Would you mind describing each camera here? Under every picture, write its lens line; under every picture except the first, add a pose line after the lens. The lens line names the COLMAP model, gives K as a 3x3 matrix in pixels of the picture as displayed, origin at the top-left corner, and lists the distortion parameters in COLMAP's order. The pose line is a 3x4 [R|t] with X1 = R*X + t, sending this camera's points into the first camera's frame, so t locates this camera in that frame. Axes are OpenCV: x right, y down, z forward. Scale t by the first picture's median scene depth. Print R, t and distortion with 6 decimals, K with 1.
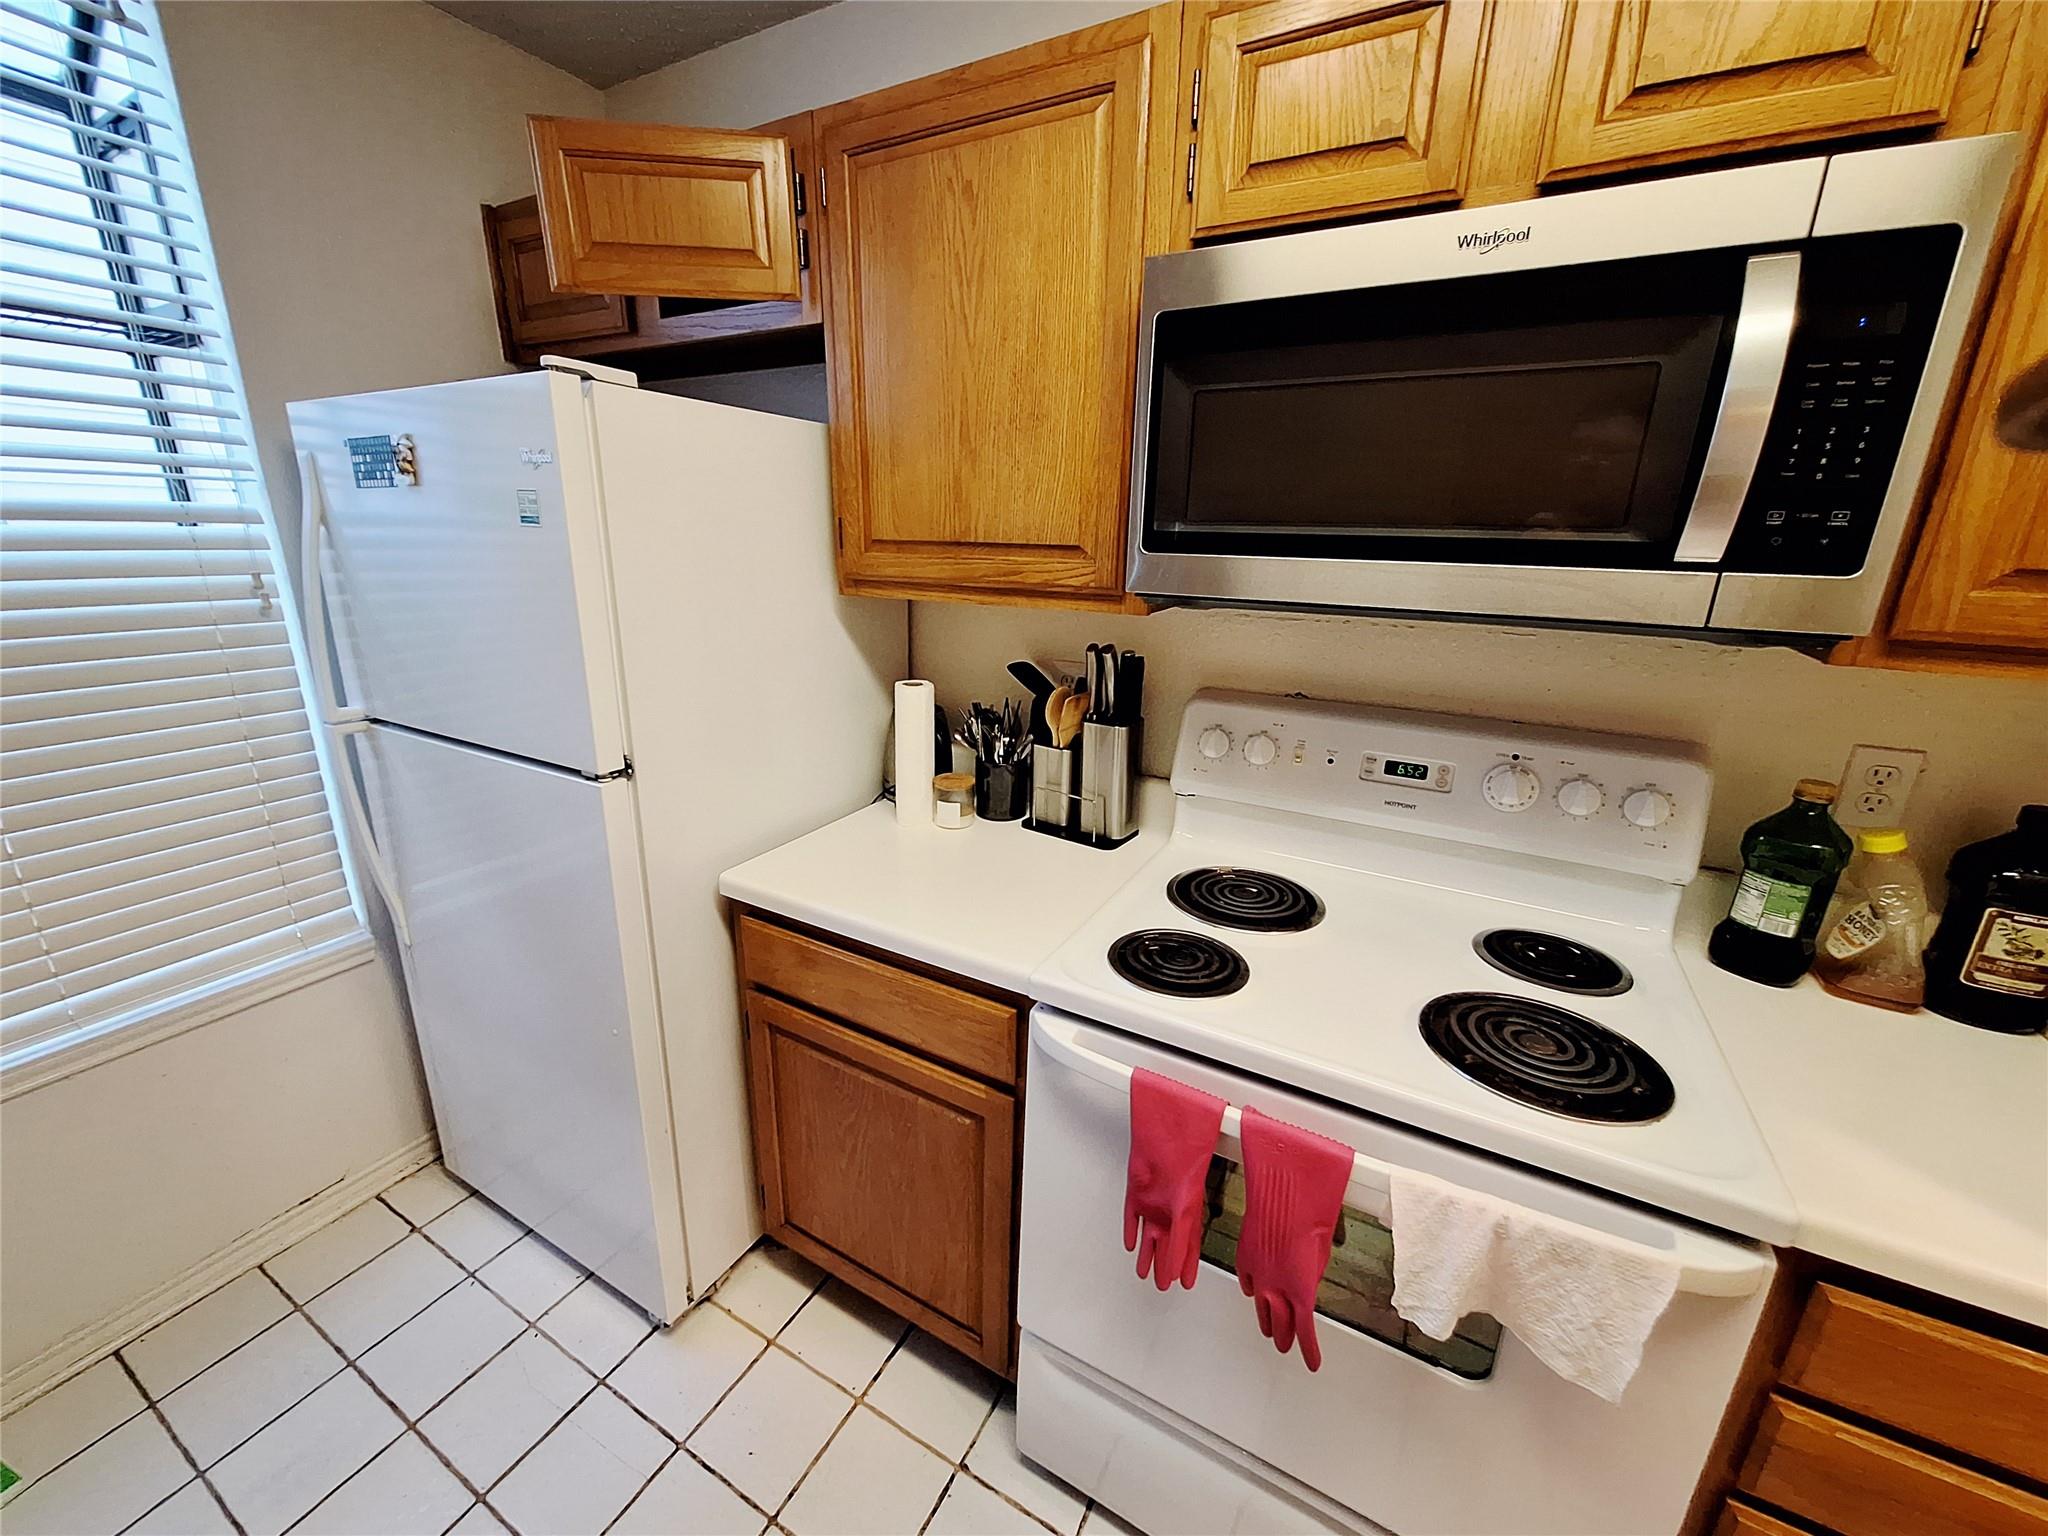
lens RADIAL K [[798.8, 0, 1024.0], [0, 798.8, 768.0], [0, 0, 1]] dist [-0.001196, 0.000157]
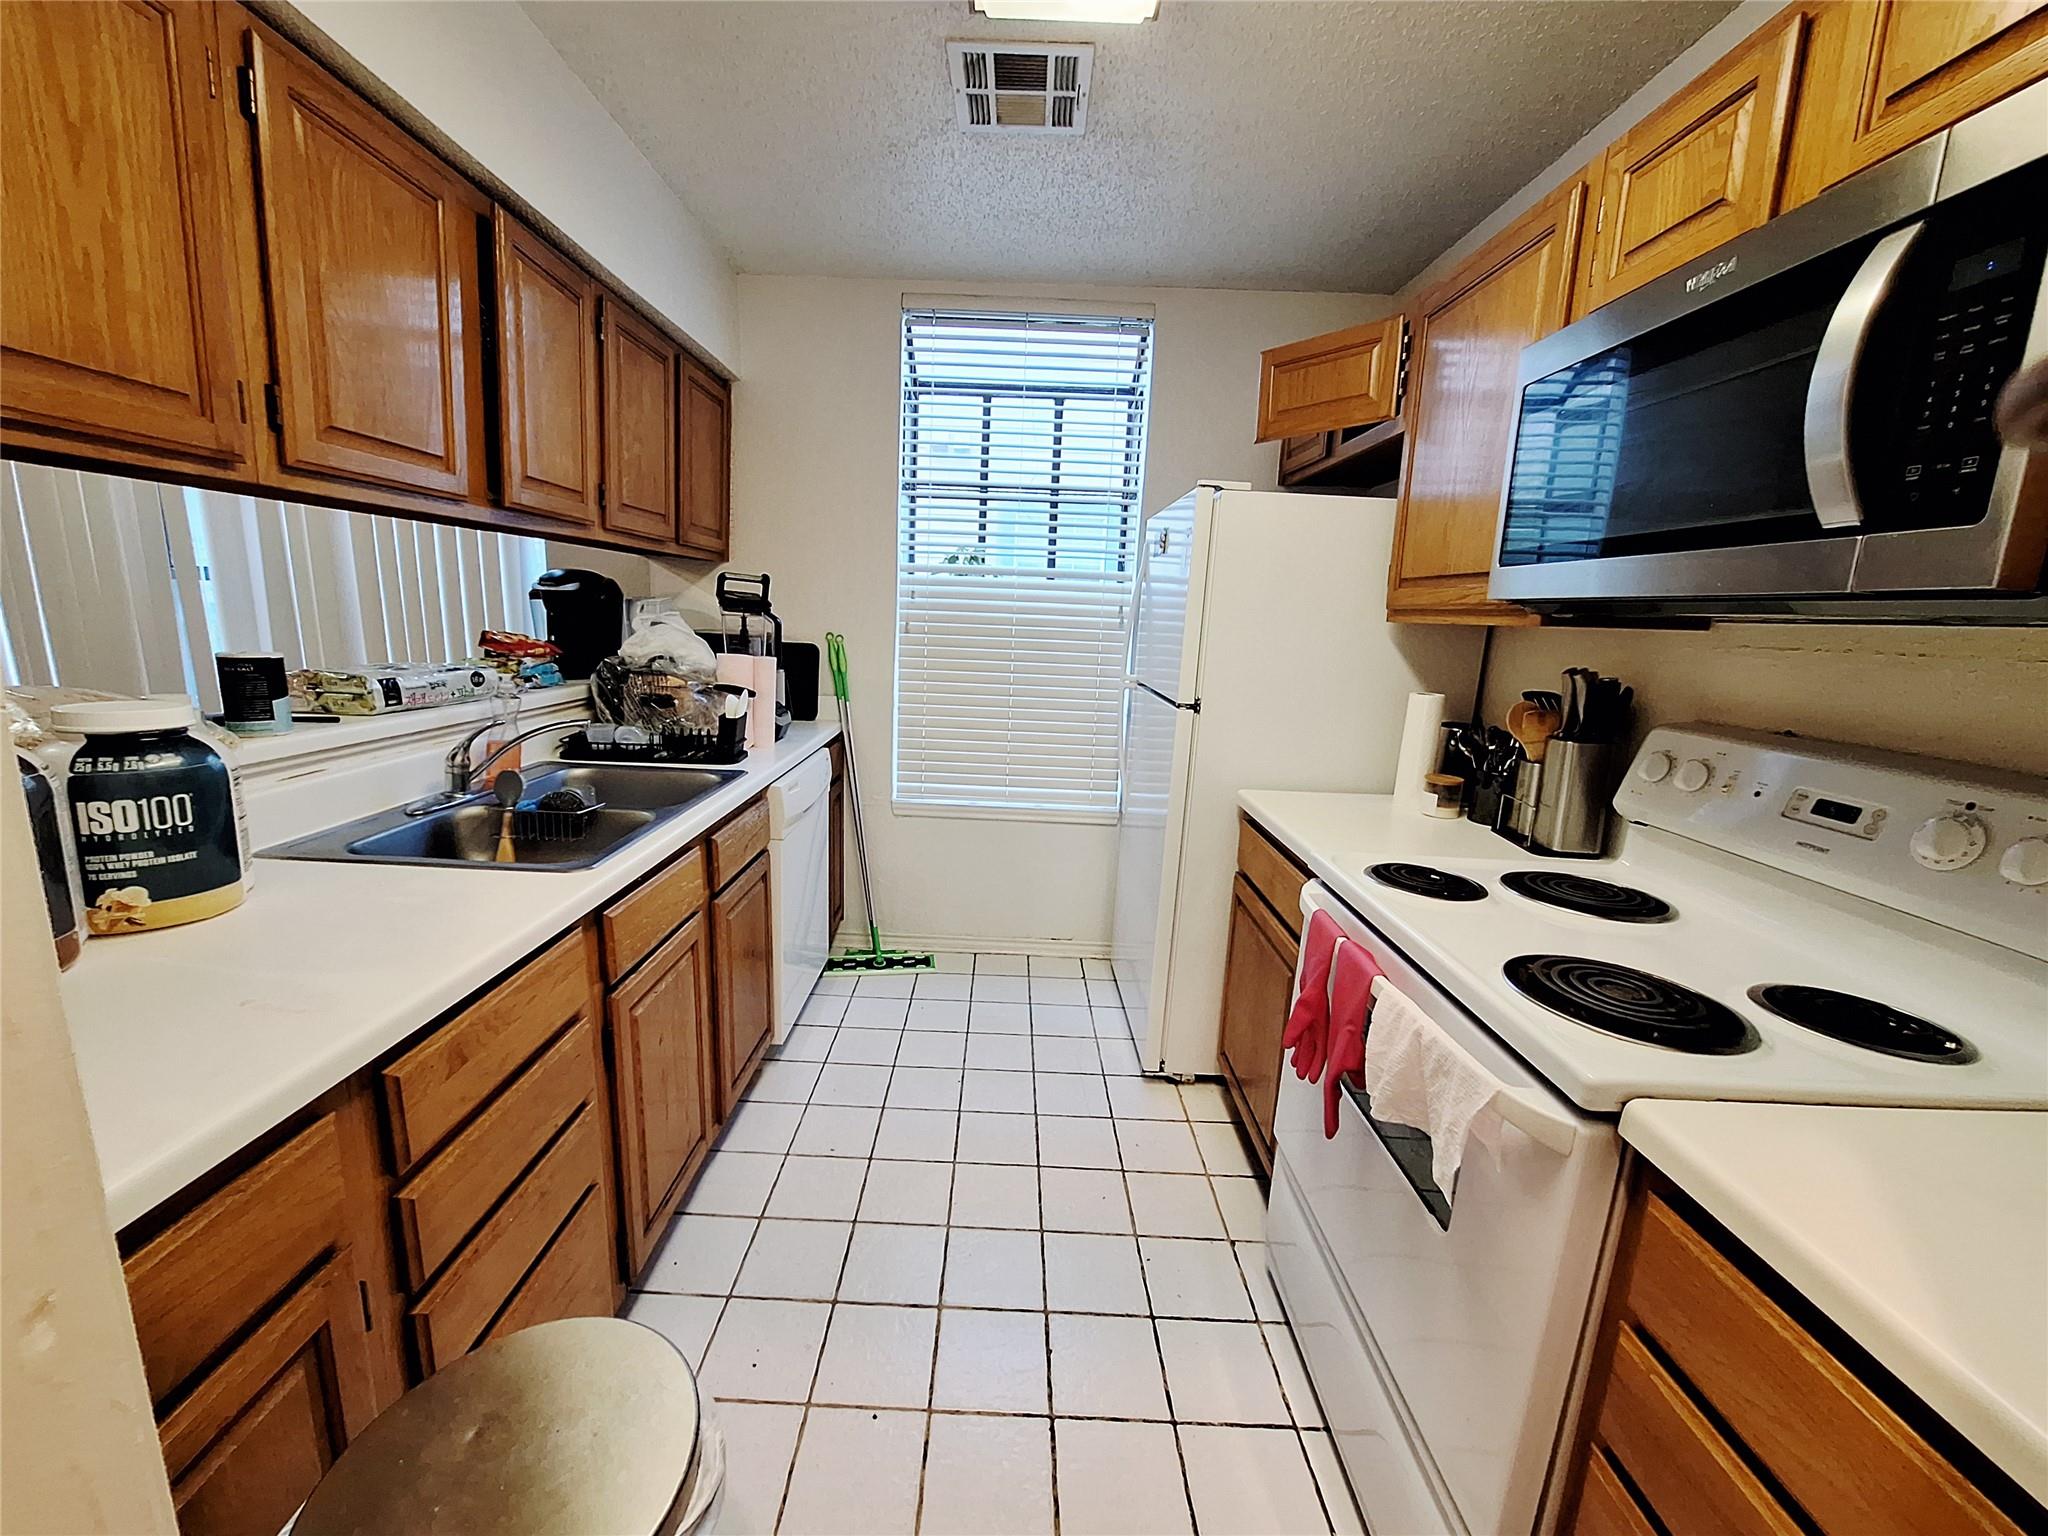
lens RADIAL K [[821.0, 0, 994.1], [0, 821.0, 769.8], [0, 0, 1]] dist [-0.001733, -0.000379]
pose [[0.467396, 0.169146, -0.867716, 0.819097], [-0.284860, 0.957990, 0.033303, 0.189642], [0.836896, 0.231612, 0.495944, -0.202246]]
